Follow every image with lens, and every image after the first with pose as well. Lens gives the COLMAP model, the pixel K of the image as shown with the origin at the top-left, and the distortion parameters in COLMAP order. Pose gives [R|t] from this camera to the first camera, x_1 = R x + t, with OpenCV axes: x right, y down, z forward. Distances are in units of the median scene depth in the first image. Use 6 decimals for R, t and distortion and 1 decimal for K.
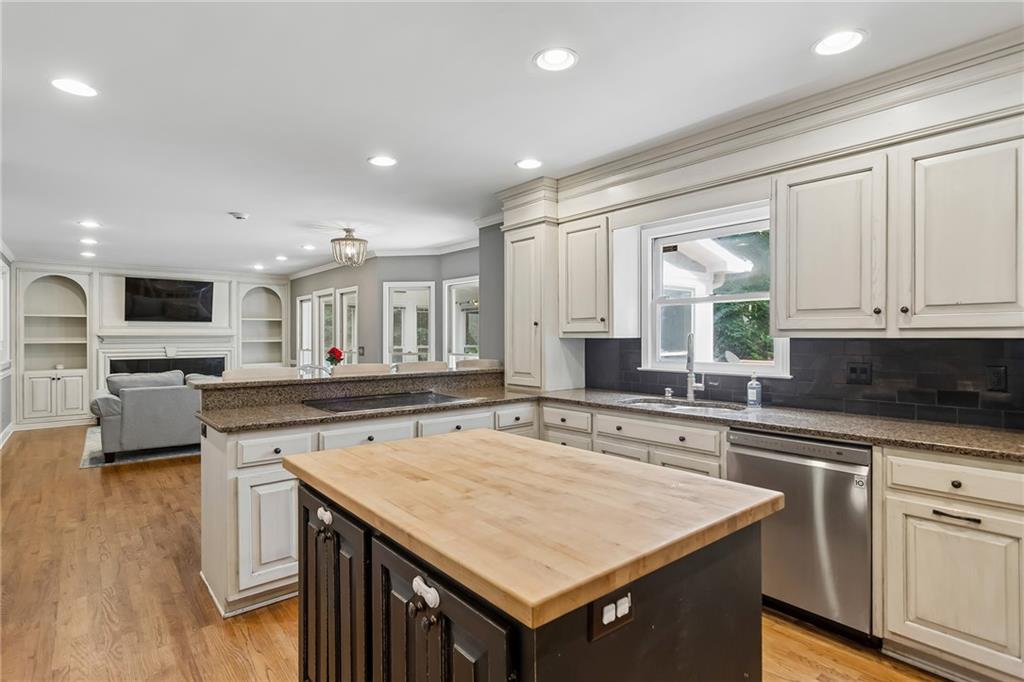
lens RADIAL K [[502.5, 0, 505.7], [0, 502.5, 338.4], [0, 0, 1]] dist [-0.014060, 0.004834]
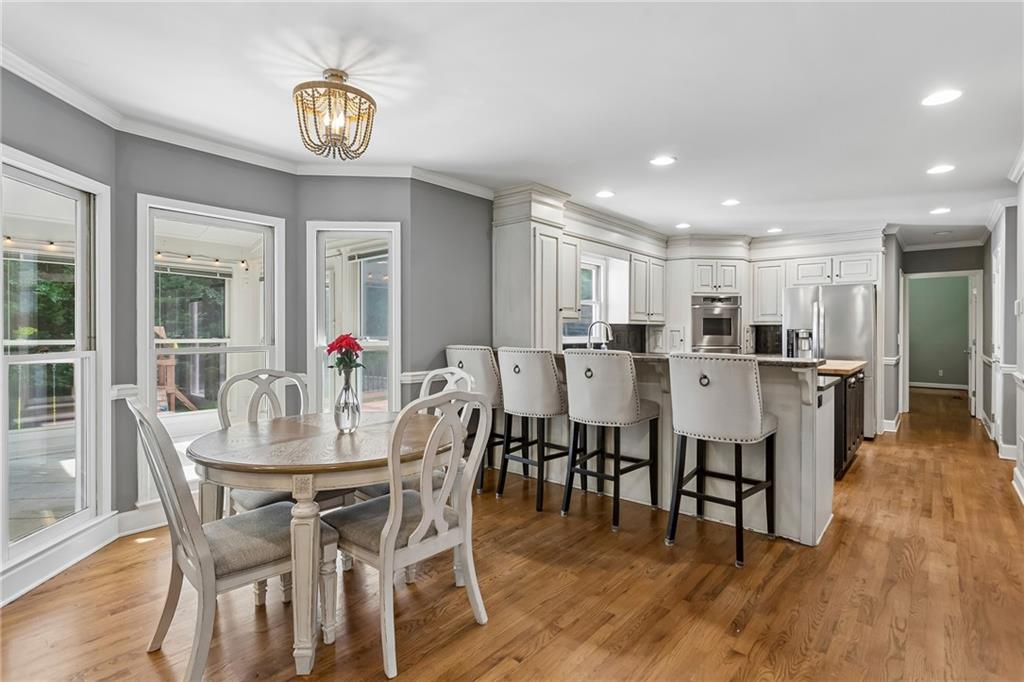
lens RADIAL K [[502.5, 0, 500.8], [0, 502.5, 335.3], [0, 0, 1]] dist [-0.014060, 0.004834]
pose [[-0.155032, -0.004334, 0.987900, -0.633113], [0.003915, 0.999980, 0.005001, 0.015117], [-0.987902, 0.004643, -0.155012, 0.750645]]
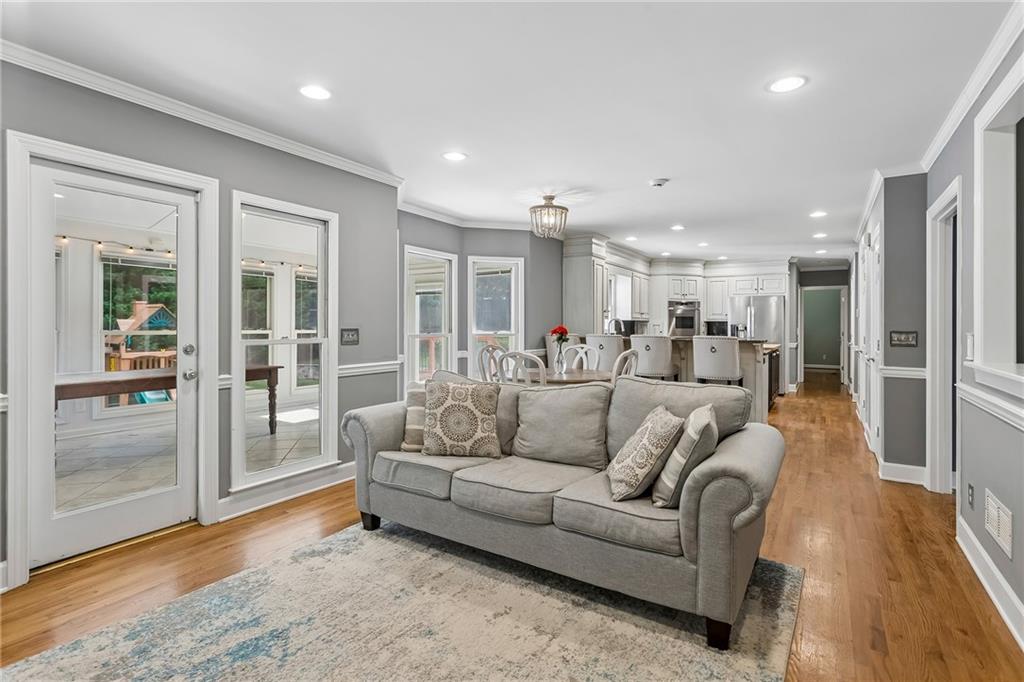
lens RADIAL K [[502.5, 0, 510.7], [0, 502.5, 327.3], [0, 0, 1]] dist [-0.014060, 0.004834]
pose [[-0.307258, -0.001034, 0.951626, -0.928909], [0.001096, 0.999998, 0.001440, 0.016124], [-0.951626, 0.001485, -0.307257, 1.083844]]
